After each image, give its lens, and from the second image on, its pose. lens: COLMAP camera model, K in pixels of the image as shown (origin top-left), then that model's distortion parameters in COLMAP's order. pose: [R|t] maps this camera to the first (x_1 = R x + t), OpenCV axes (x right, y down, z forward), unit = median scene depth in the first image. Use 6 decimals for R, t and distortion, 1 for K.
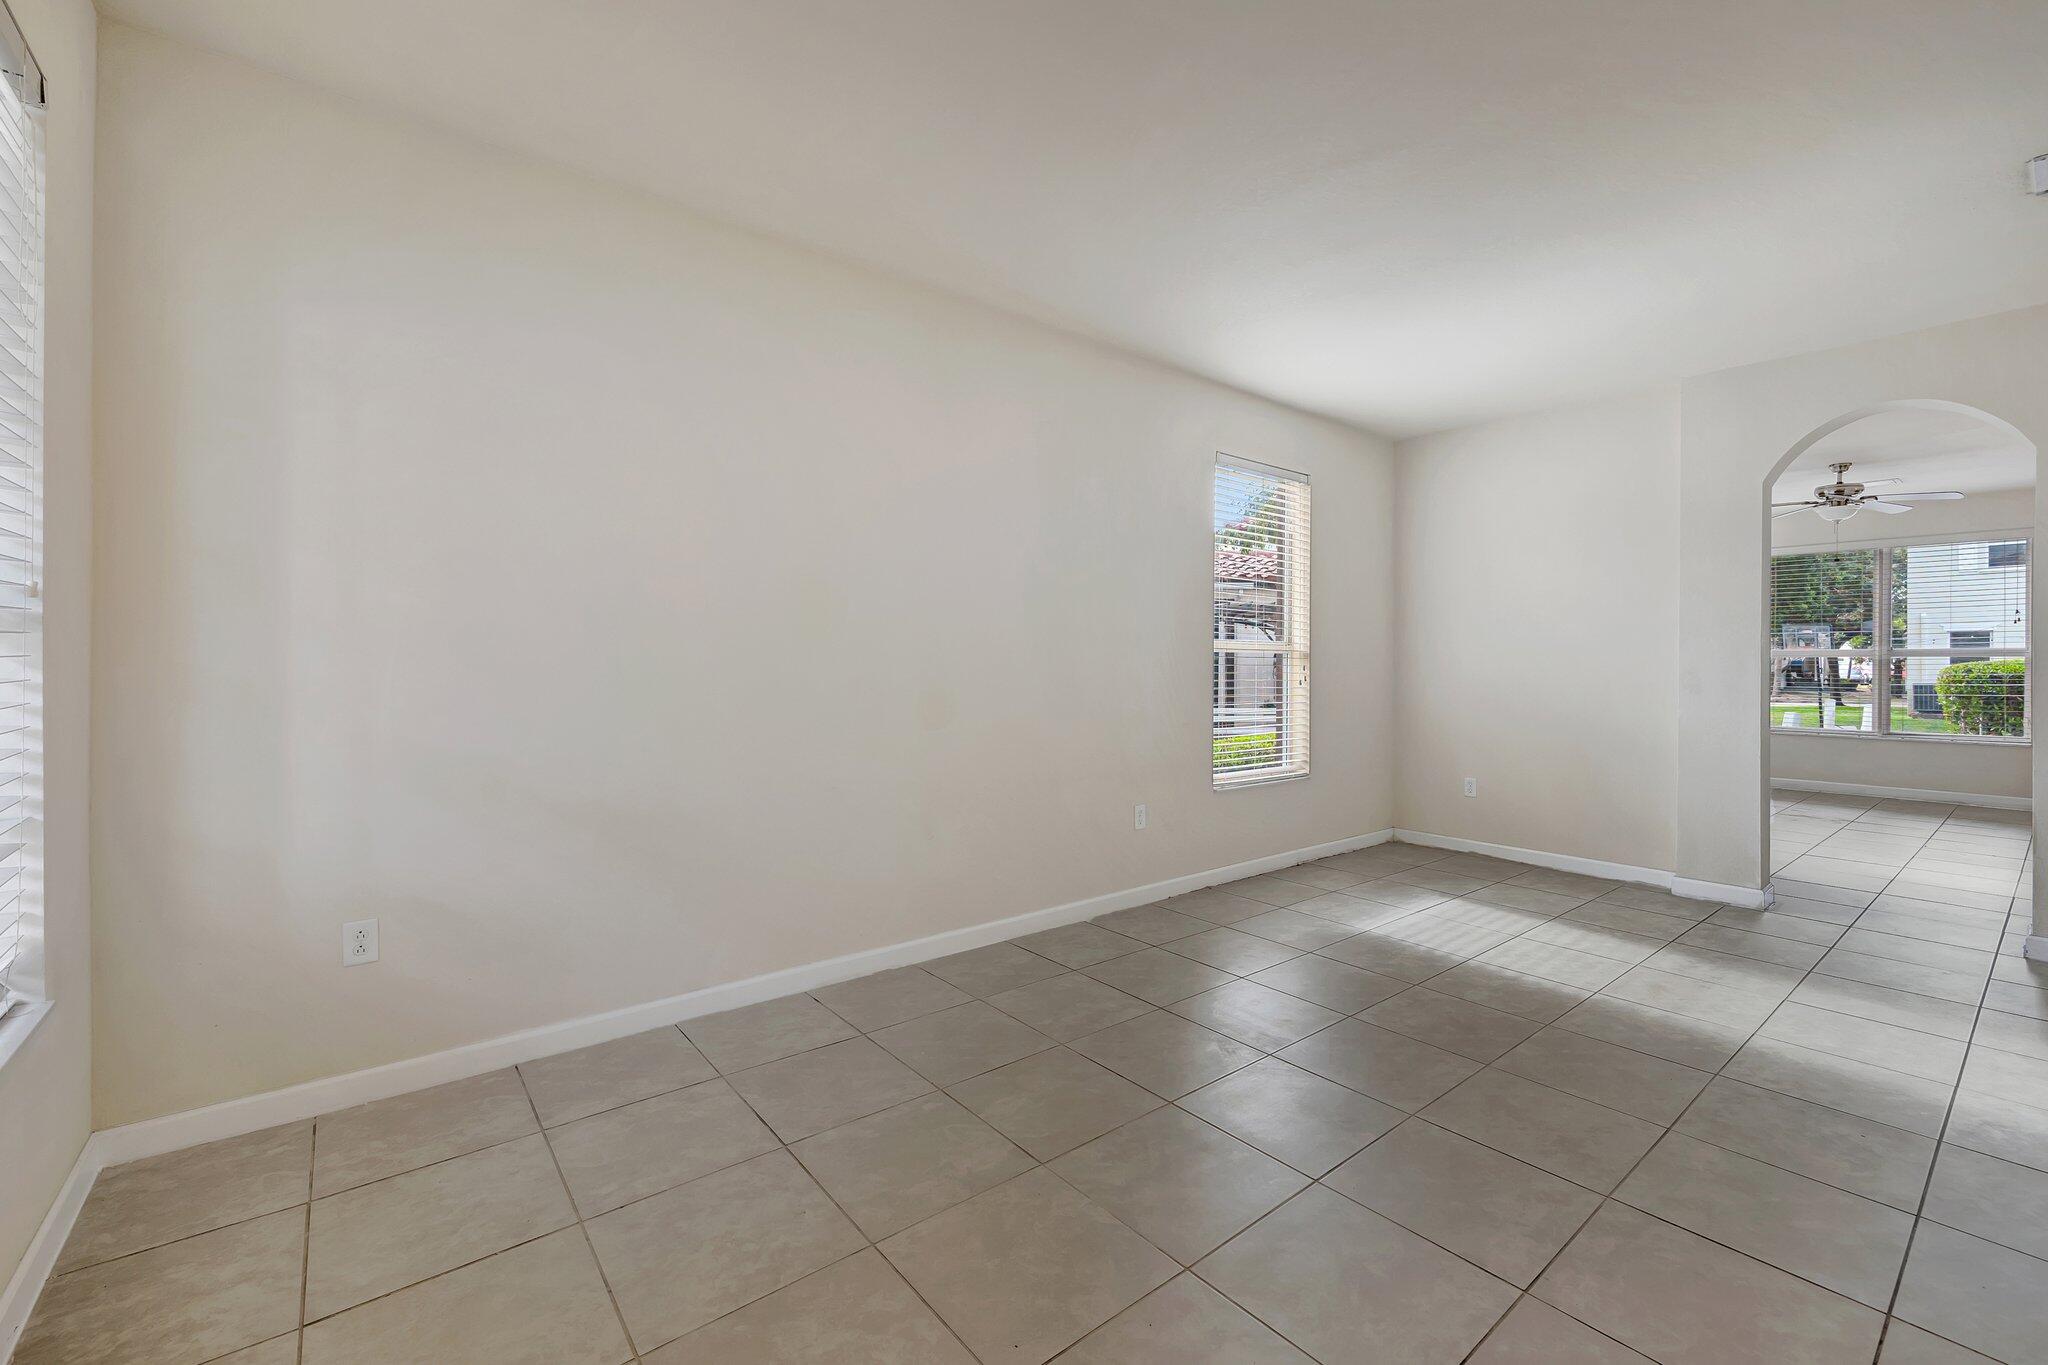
lens RADIAL K [[855.8, 0, 1031.4], [0, 855.8, 674.4], [0, 0, 1]] dist [0.000168, 0.000186]
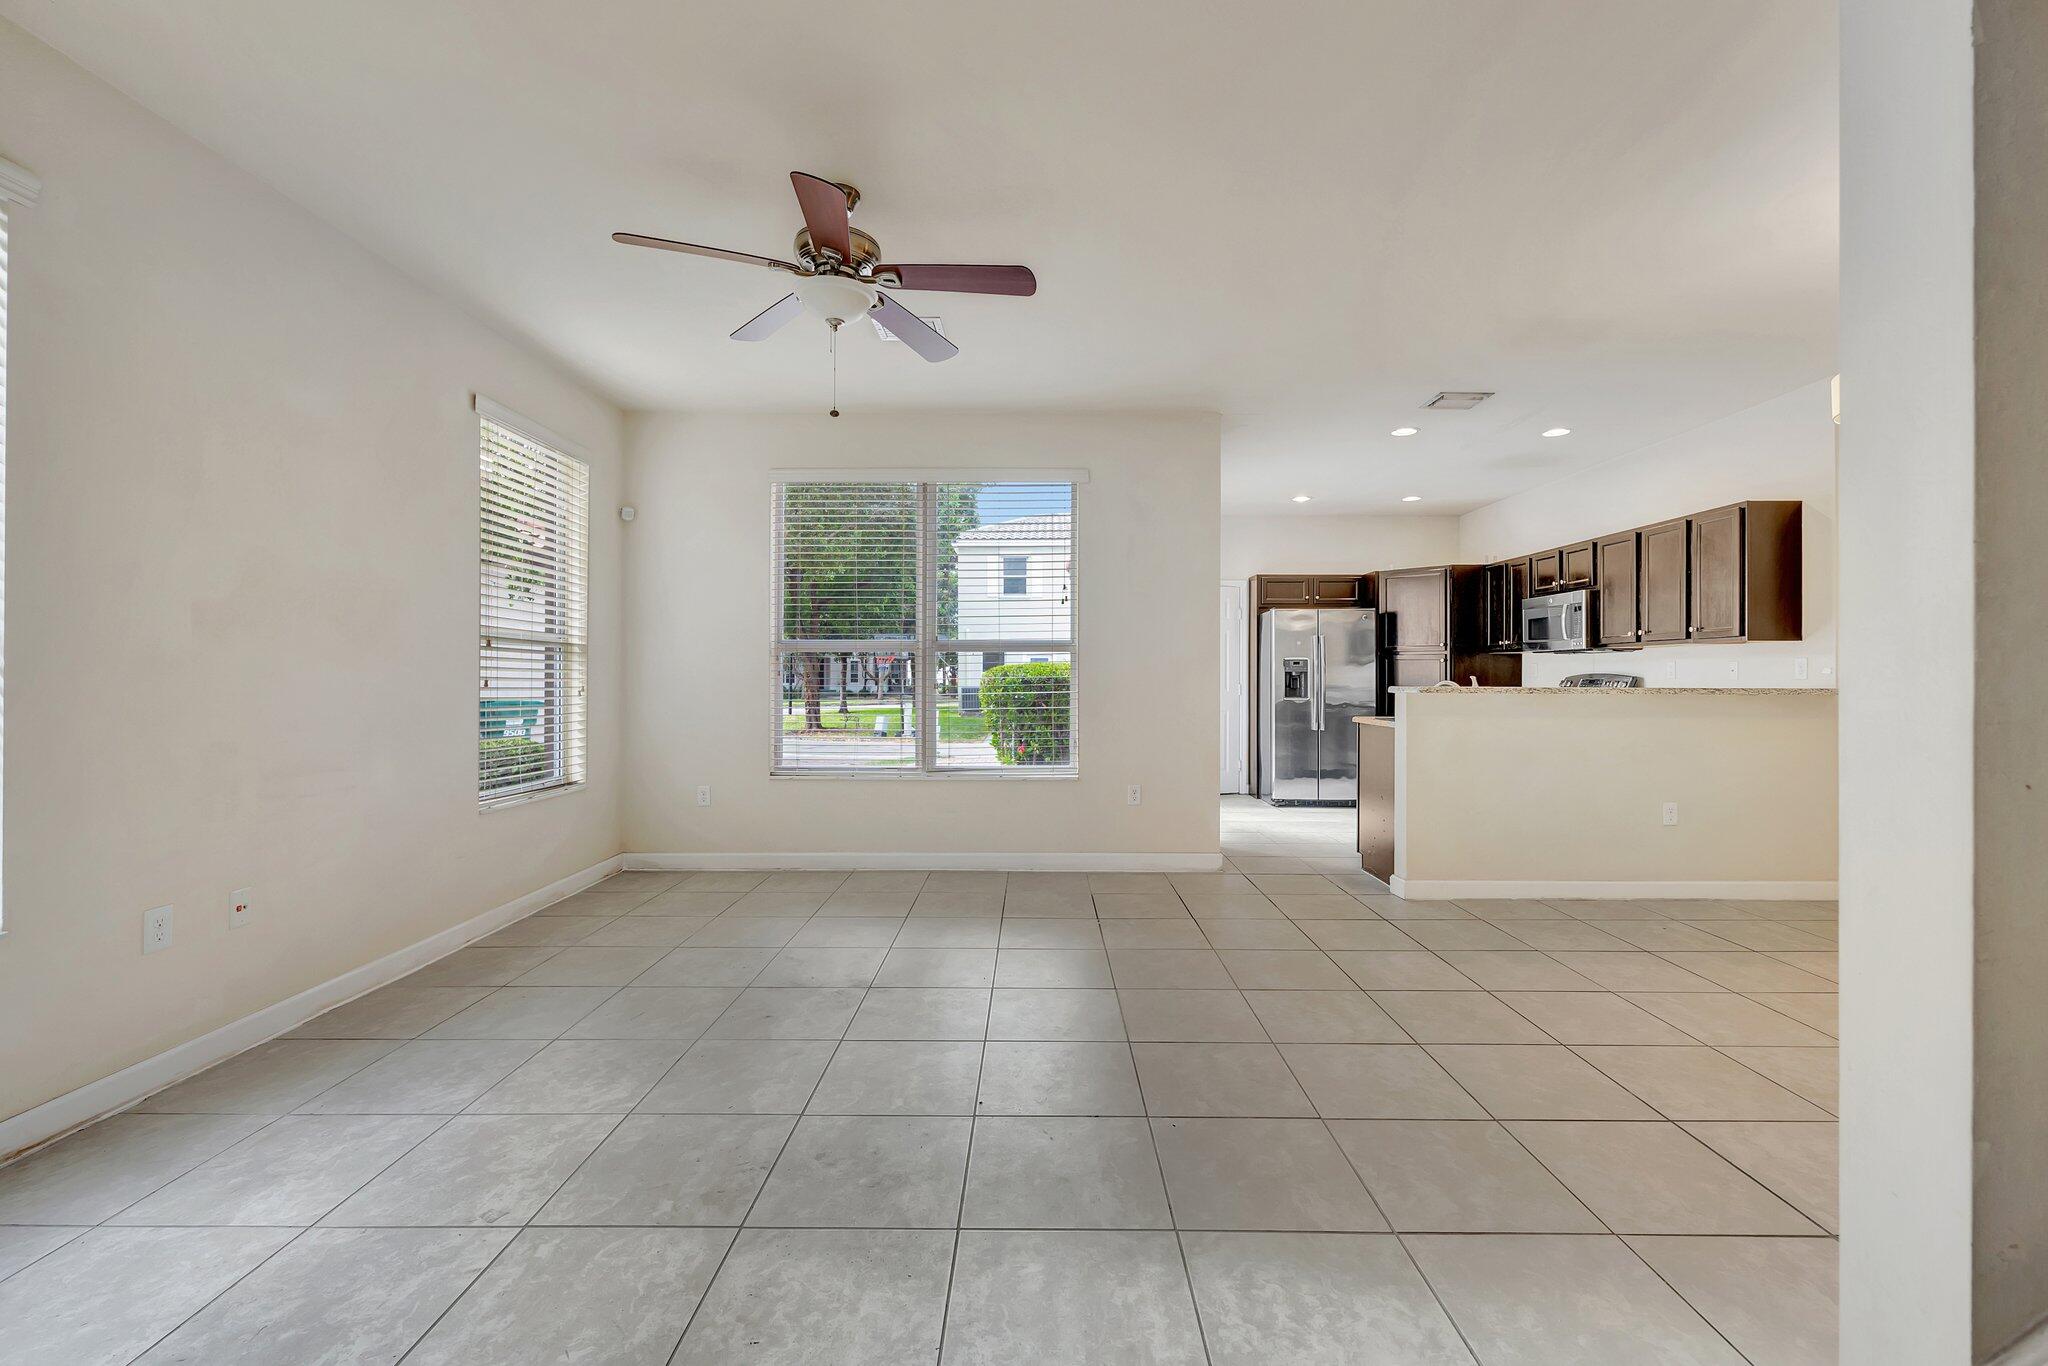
lens RADIAL K [[855.8, 0, 1031.4], [0, 855.8, 674.9], [0, 0, 1]] dist [0.000168, 0.000186]
pose [[0.636349, 0.002020, 0.771398, 0.503979], [0.002467, 0.999986, -0.004654, 0.001143], [-0.771397, 0.004864, 0.636336, 0.487371]]
